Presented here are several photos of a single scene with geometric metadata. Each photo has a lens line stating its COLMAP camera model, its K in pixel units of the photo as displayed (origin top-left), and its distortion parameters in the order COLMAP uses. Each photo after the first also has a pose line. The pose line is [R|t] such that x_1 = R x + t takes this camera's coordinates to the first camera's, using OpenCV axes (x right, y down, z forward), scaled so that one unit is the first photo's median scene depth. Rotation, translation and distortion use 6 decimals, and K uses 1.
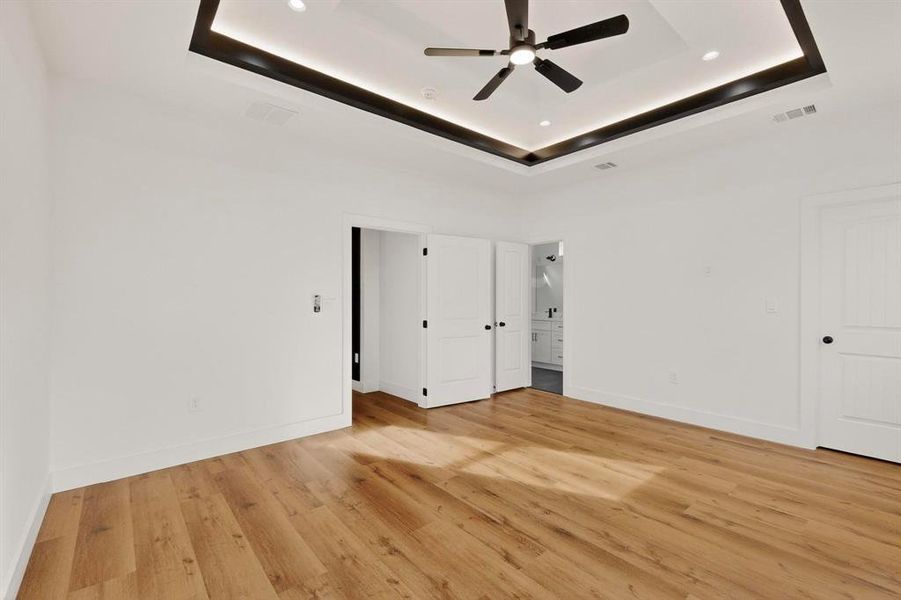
lens RADIAL K [[393.3, 0, 451.7], [0, 393.3, 298.7], [0, 0, 1]] dist [0.006520, -0.000689]
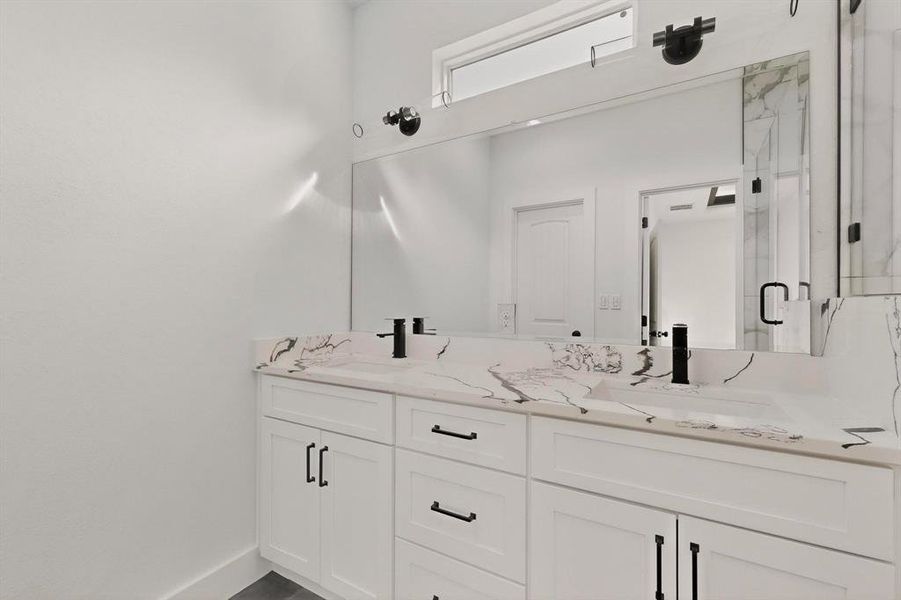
lens RADIAL K [[393.3, 0, 453.9], [0, 393.3, 305.2], [0, 0, 1]] dist [0.006520, -0.000689]
pose [[0.942062, -0.001726, 0.335435, 0.198499], [-0.000829, 0.999972, 0.007473, 0.013377], [-0.335439, -0.007318, 0.942034, 0.749017]]
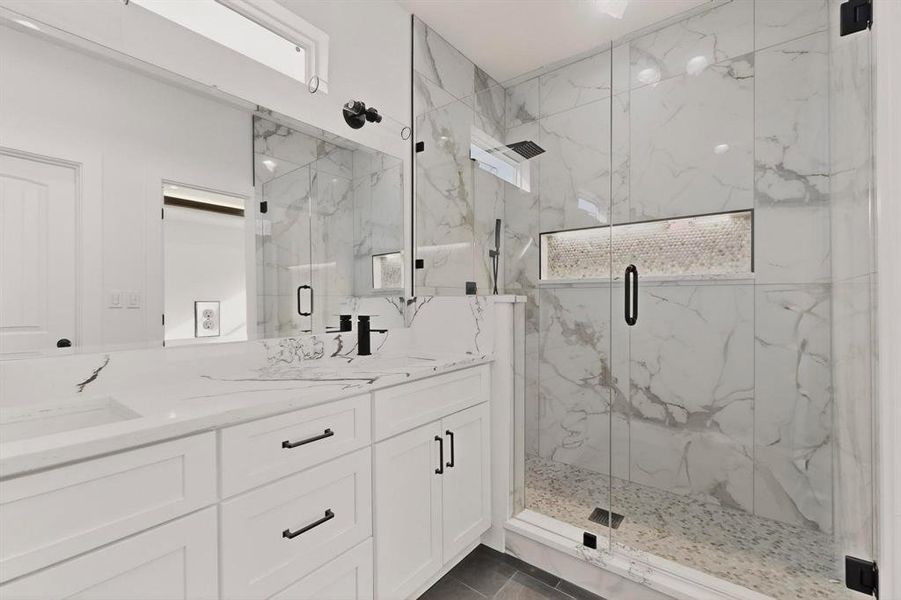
lens RADIAL K [[393.3, 0, 454.5], [0, 393.3, 299.6], [0, 0, 1]] dist [0.006520, -0.000689]
pose [[-0.212575, 0.003987, 0.977137, 0.019537], [0.004447, 0.999985, -0.003113, 0.015985], [-0.977135, 0.003684, -0.212589, 0.972211]]
